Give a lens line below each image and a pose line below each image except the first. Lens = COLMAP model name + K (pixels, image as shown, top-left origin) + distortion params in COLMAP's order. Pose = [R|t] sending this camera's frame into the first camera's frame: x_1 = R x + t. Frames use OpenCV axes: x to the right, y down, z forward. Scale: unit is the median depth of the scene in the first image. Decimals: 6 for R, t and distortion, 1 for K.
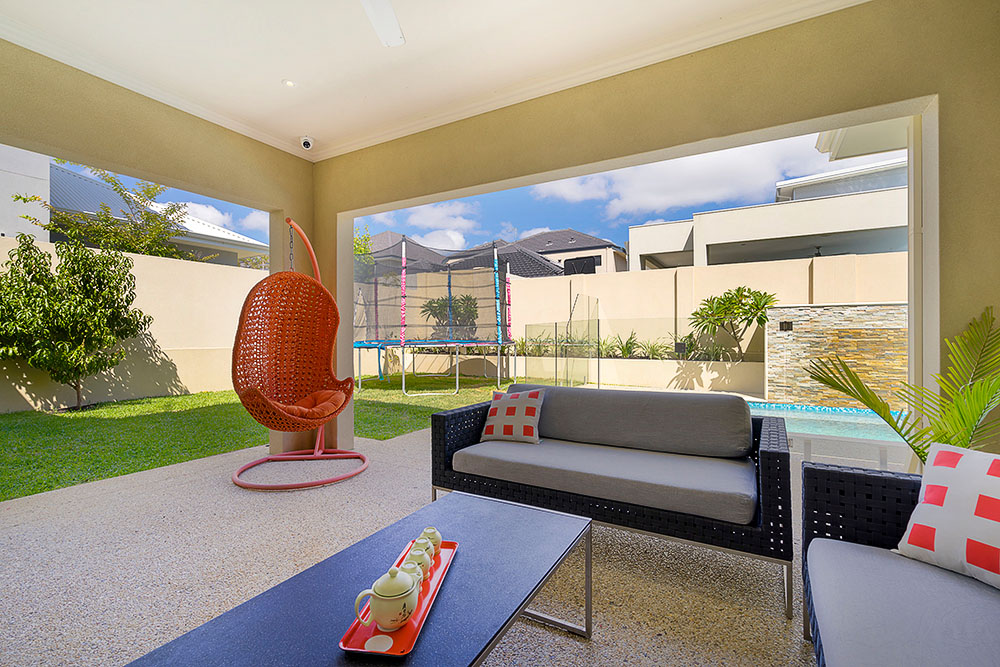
lens RADIAL K [[448.1, 0, 493.2], [0, 448.1, 331.0], [0, 0, 1]] dist [-0.002494, 0.000183]
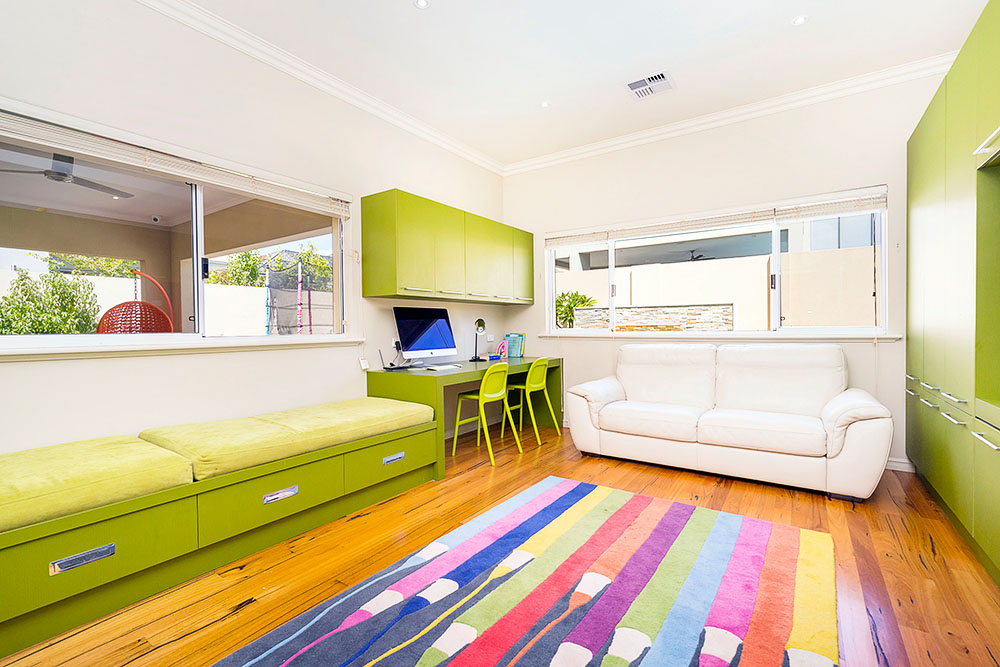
lens RADIAL K [[448.1, 0, 498.9], [0, 448.1, 333.8], [0, 0, 1]] dist [-0.002494, 0.000183]
pose [[0.997079, -0.009238, -0.075822, 0.482968], [0.011090, 0.999650, 0.024033, -0.015723], [0.075573, -0.024804, 0.996832, -0.271502]]
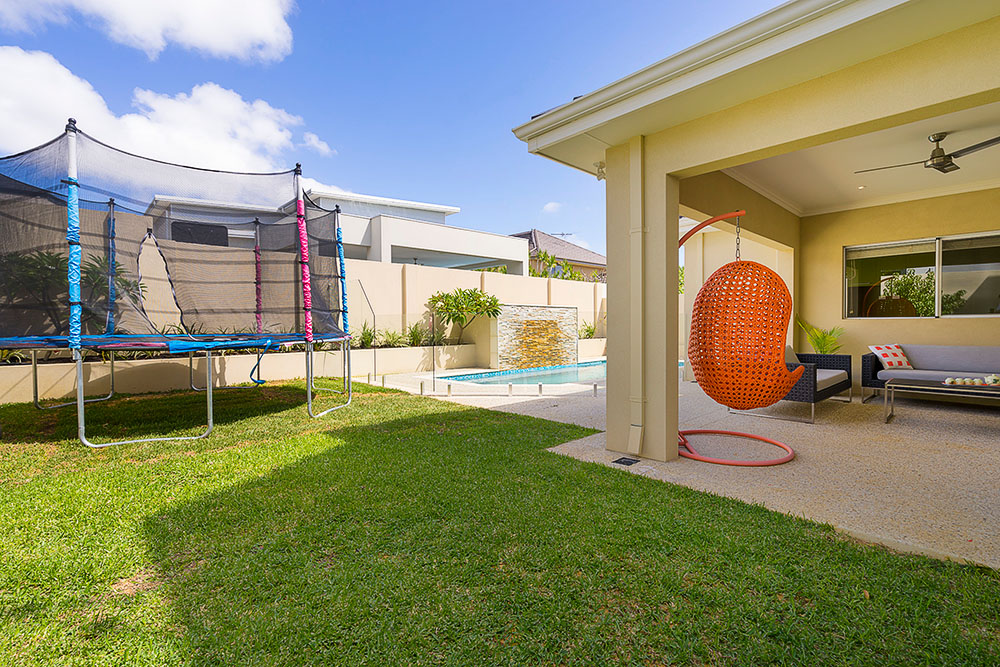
lens RADIAL K [[448.1, 0, 501.0], [0, 448.1, 332.0], [0, 0, 1]] dist [-0.002494, 0.000183]
pose [[0.282876, -0.017055, 0.959005, -0.722129], [-0.003352, 0.999818, 0.018770, 0.006918], [-0.959151, -0.008524, 0.282767, 0.560021]]
